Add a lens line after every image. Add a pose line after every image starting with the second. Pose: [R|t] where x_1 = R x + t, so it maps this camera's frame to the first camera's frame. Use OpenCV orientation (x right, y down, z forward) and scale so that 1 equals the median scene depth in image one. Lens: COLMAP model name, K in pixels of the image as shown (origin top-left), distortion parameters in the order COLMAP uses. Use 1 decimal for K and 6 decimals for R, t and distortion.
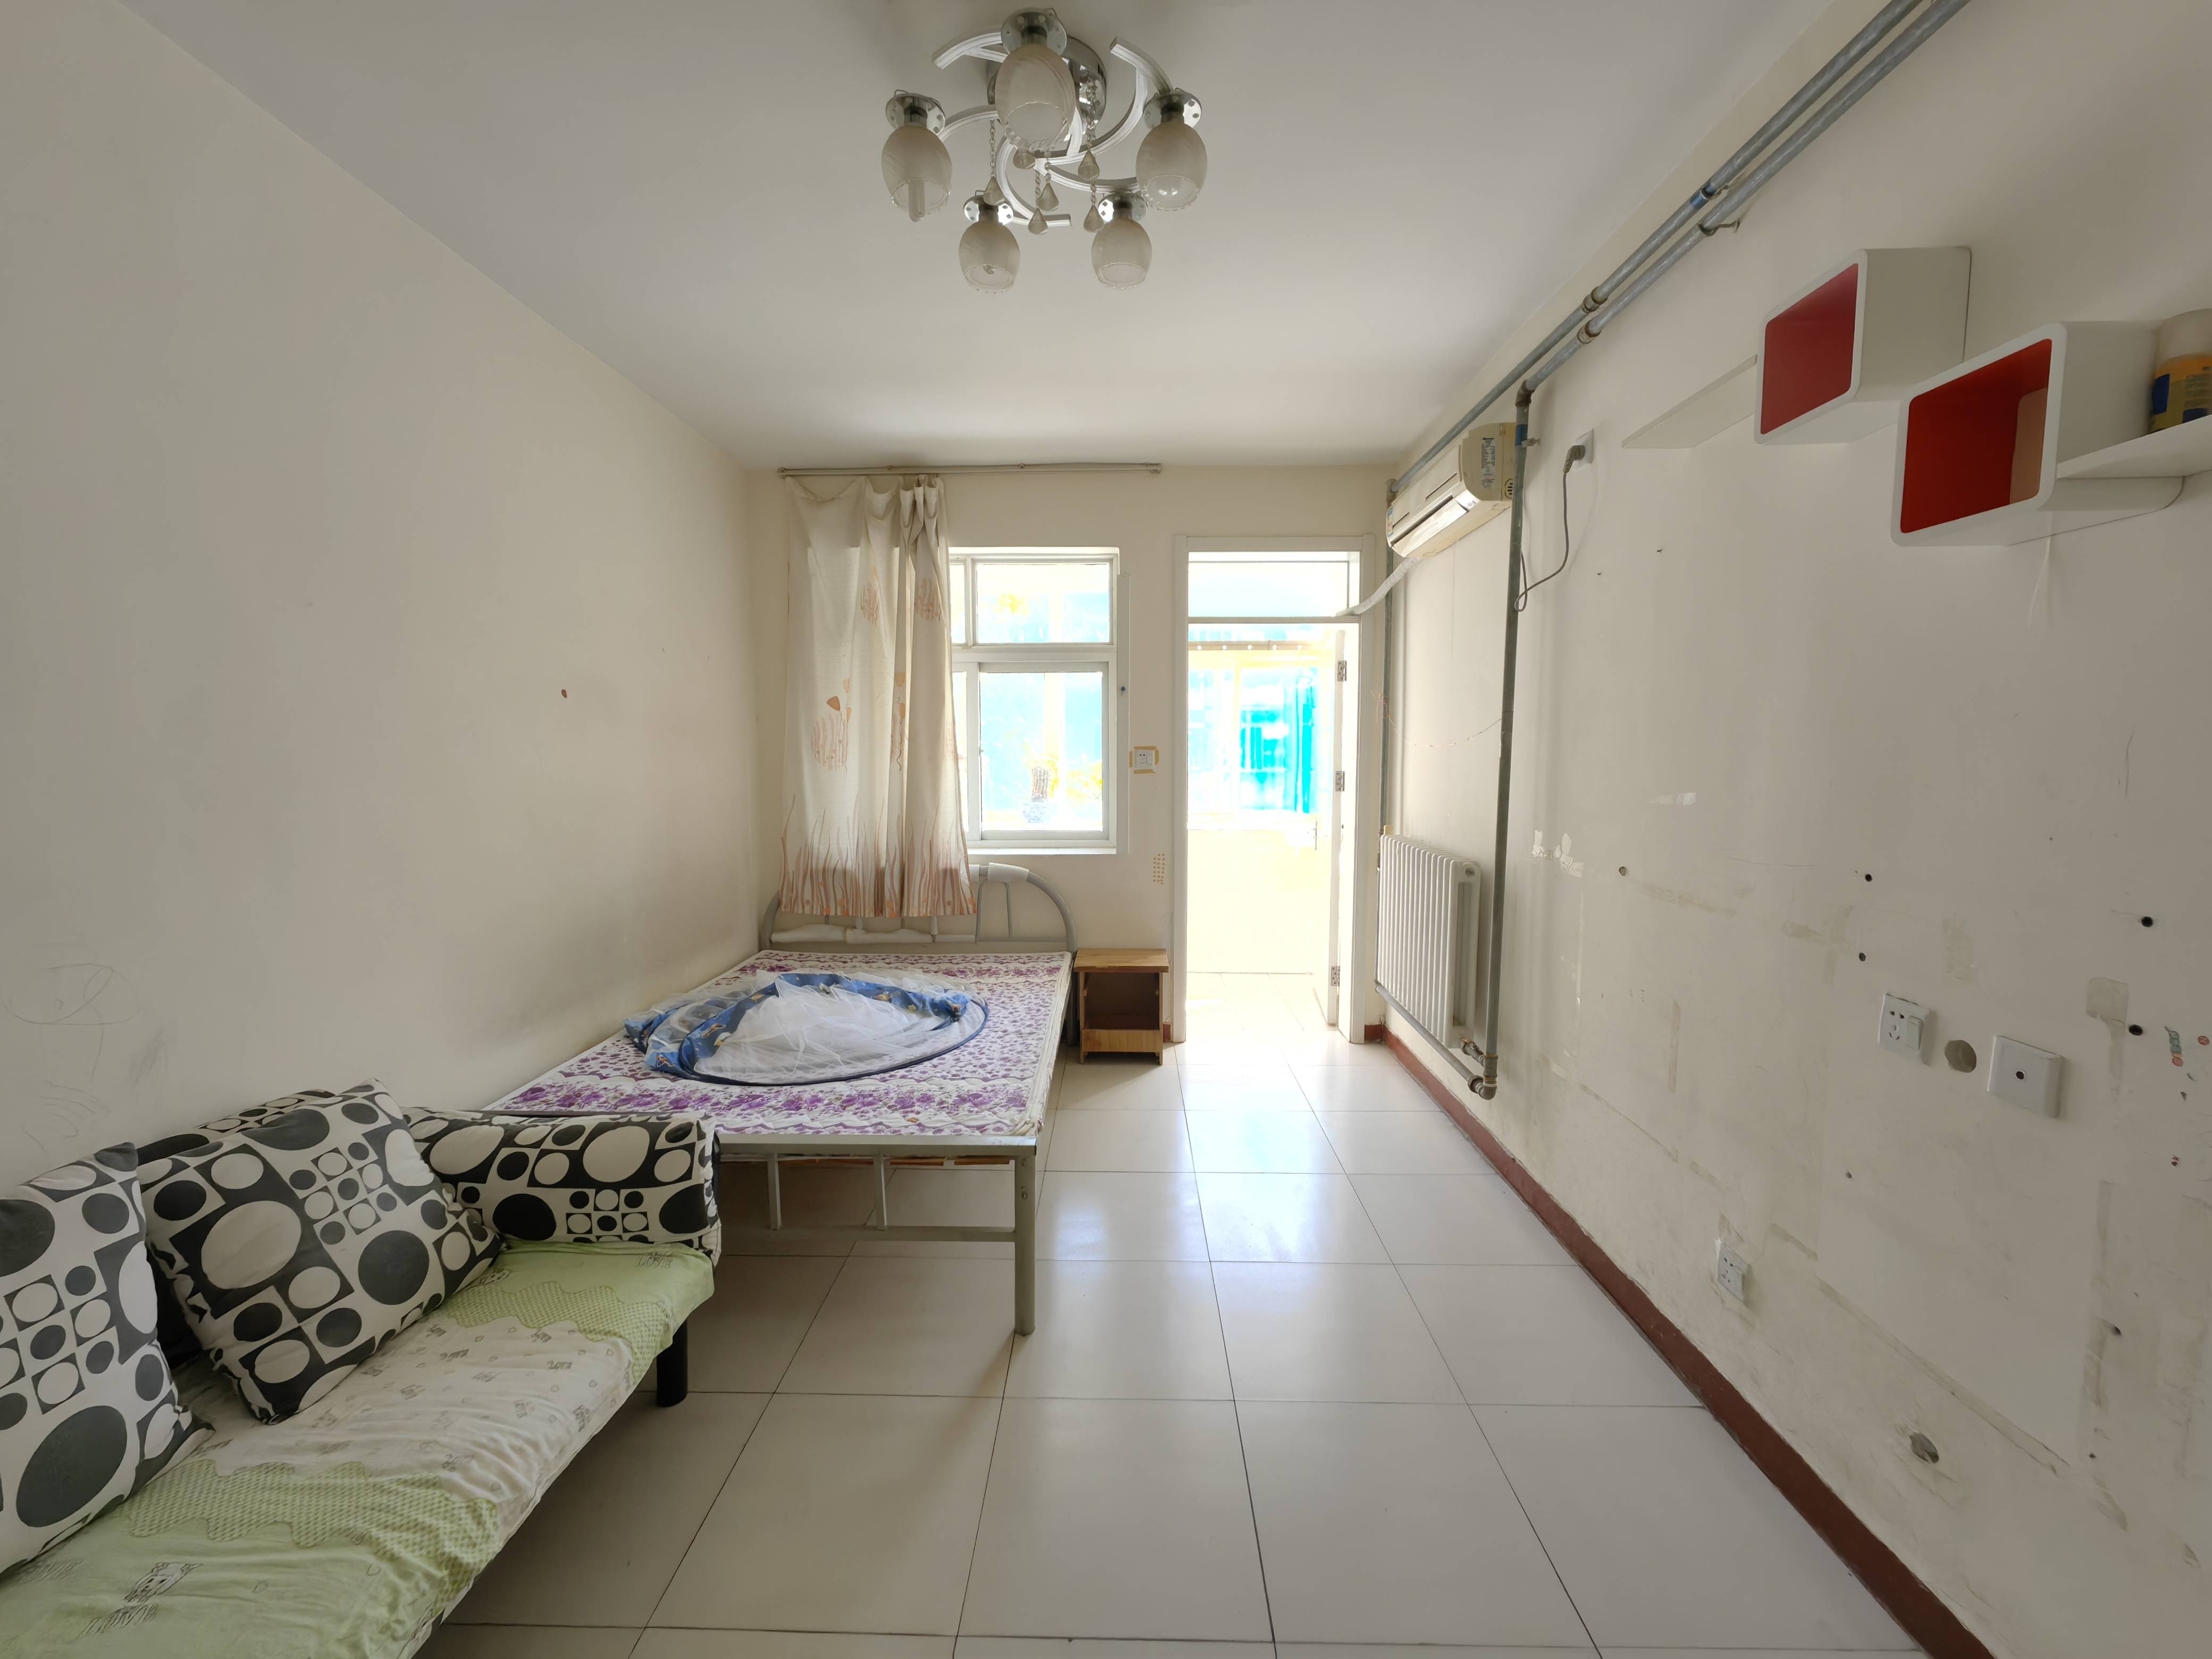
lens RADIAL K [[877.1, 0, 1104.2], [0, 877.1, 815.7], [0, 0, 1]] dist [-0.000409, -0.000003]
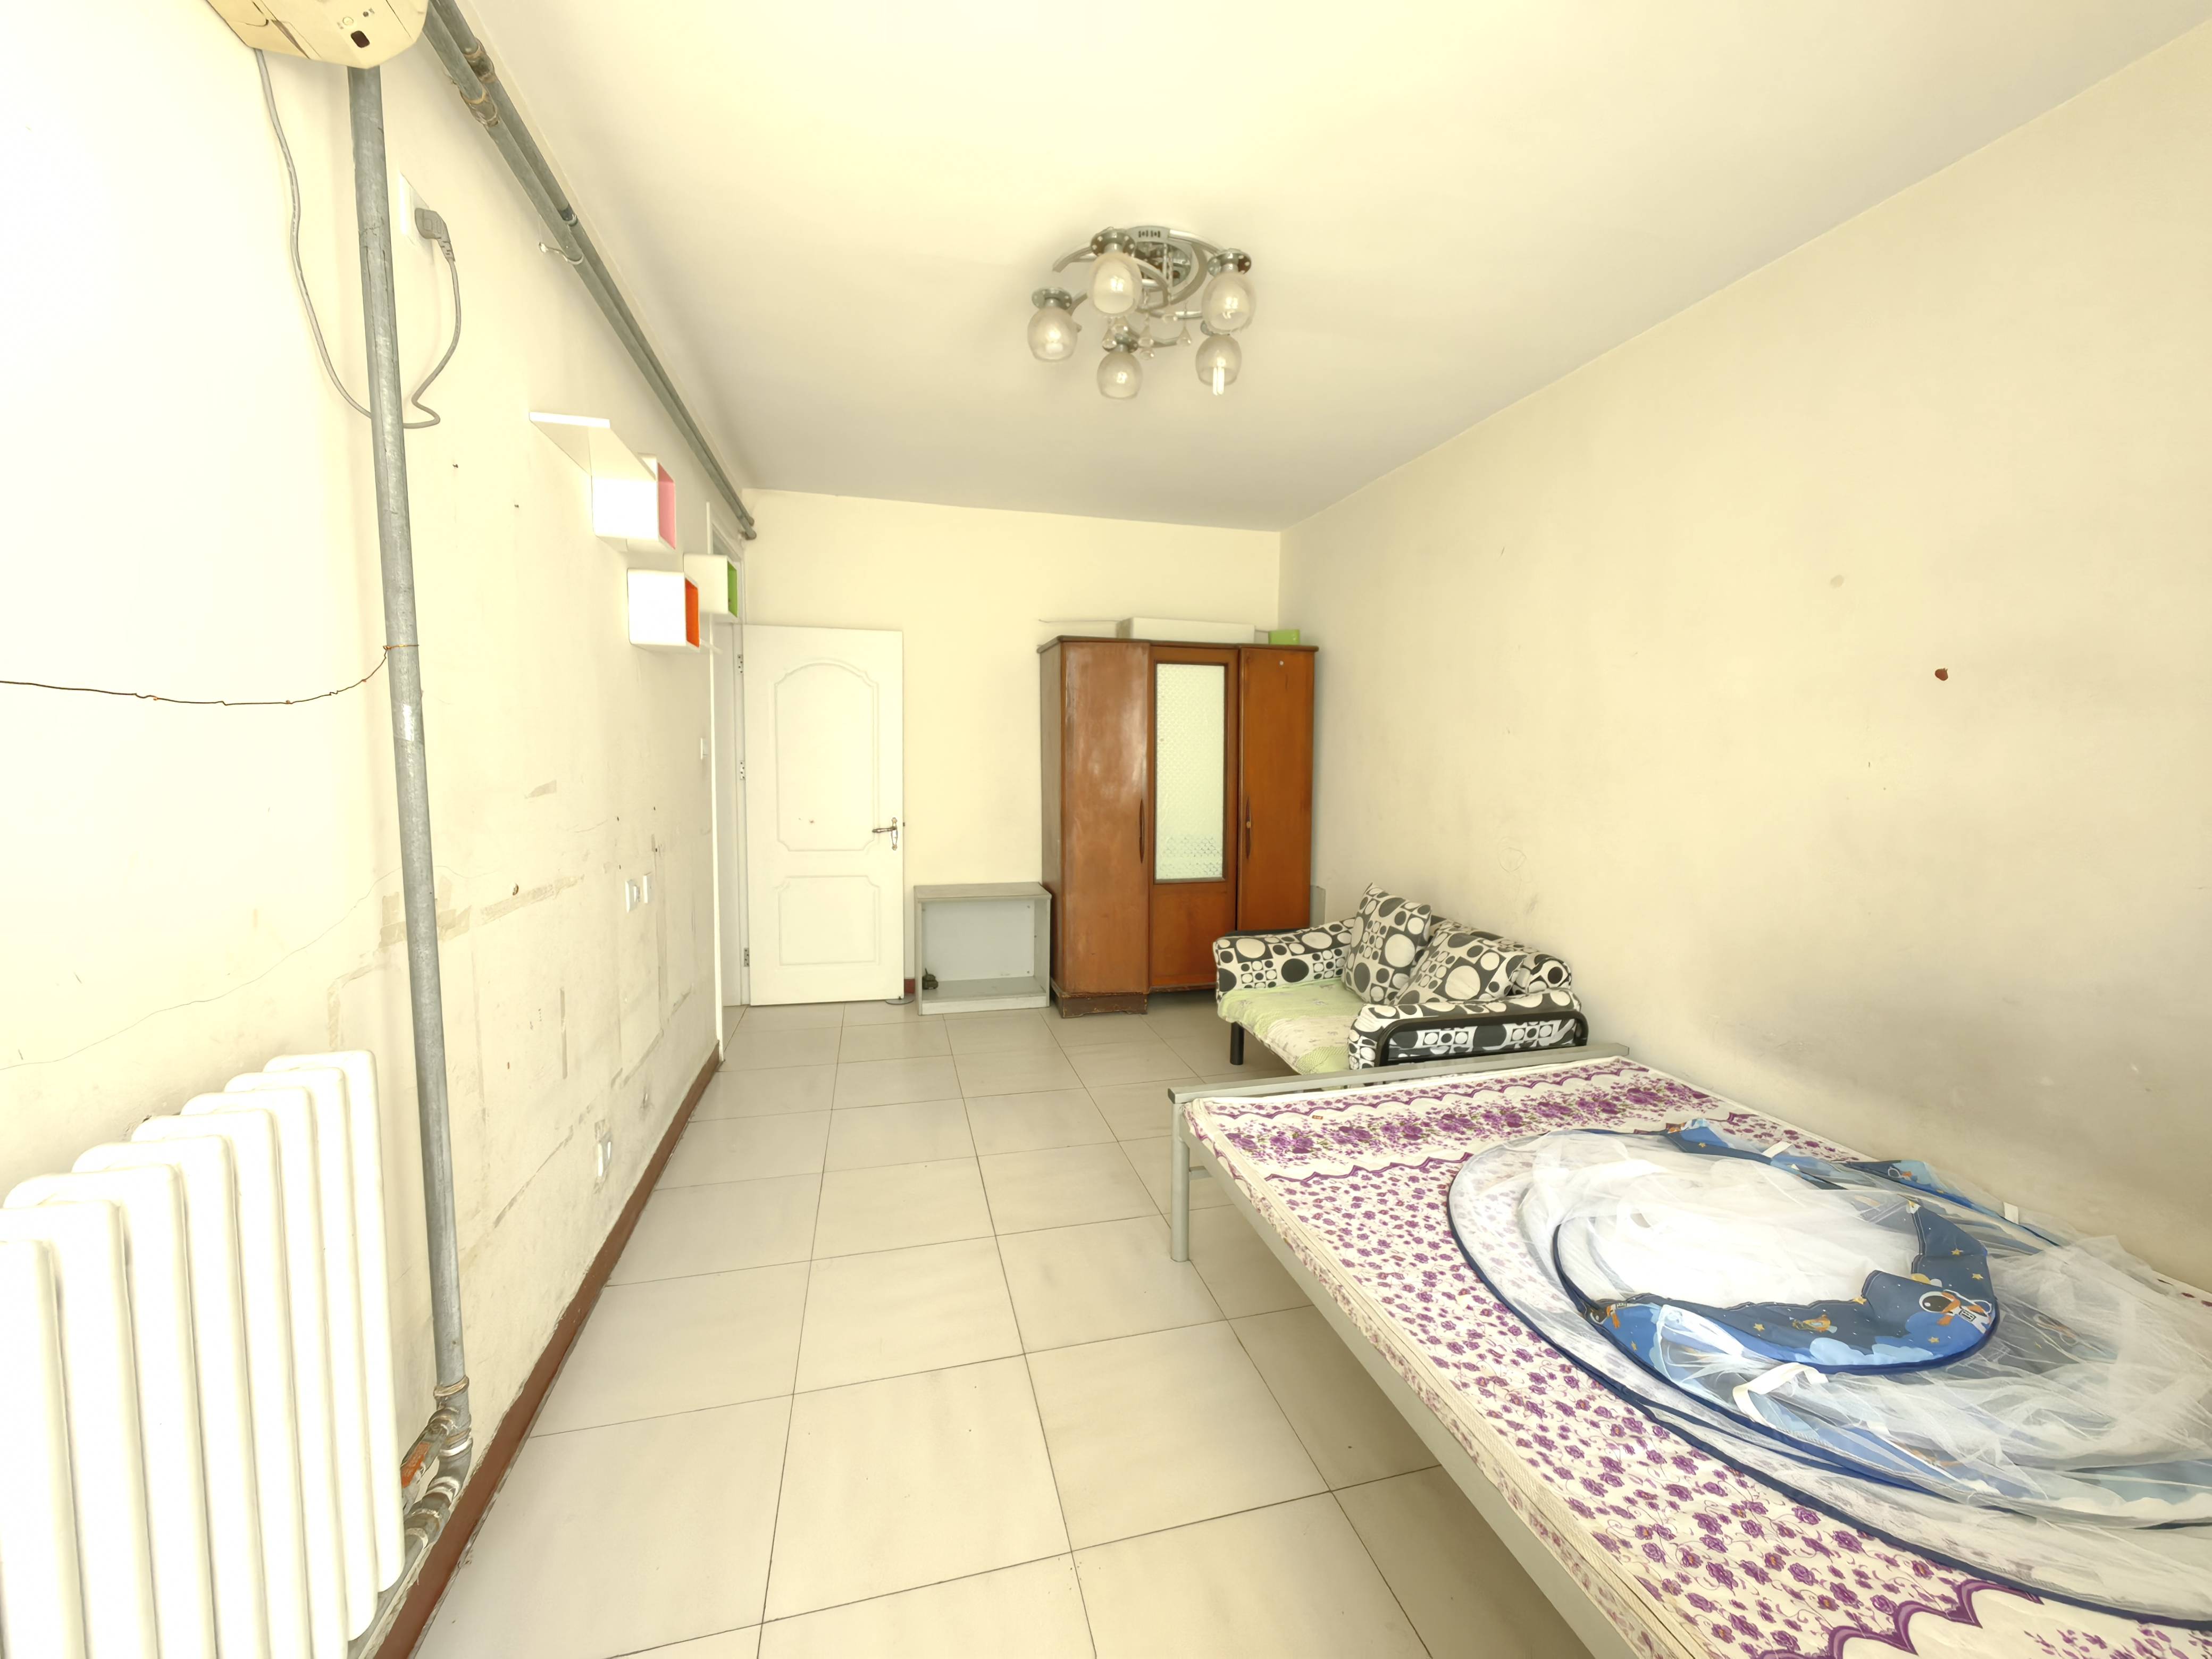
lens RADIAL K [[877.1, 0, 1104.4], [0, 877.1, 828.0], [0, 0, 1]] dist [-0.000409, -0.000003]
pose [[-0.959080, 0.013003, -0.282837, 0.263997], [-0.037372, 0.984391, 0.171984, -0.124704], [0.280659, 0.175516, -0.943623, 1.646910]]
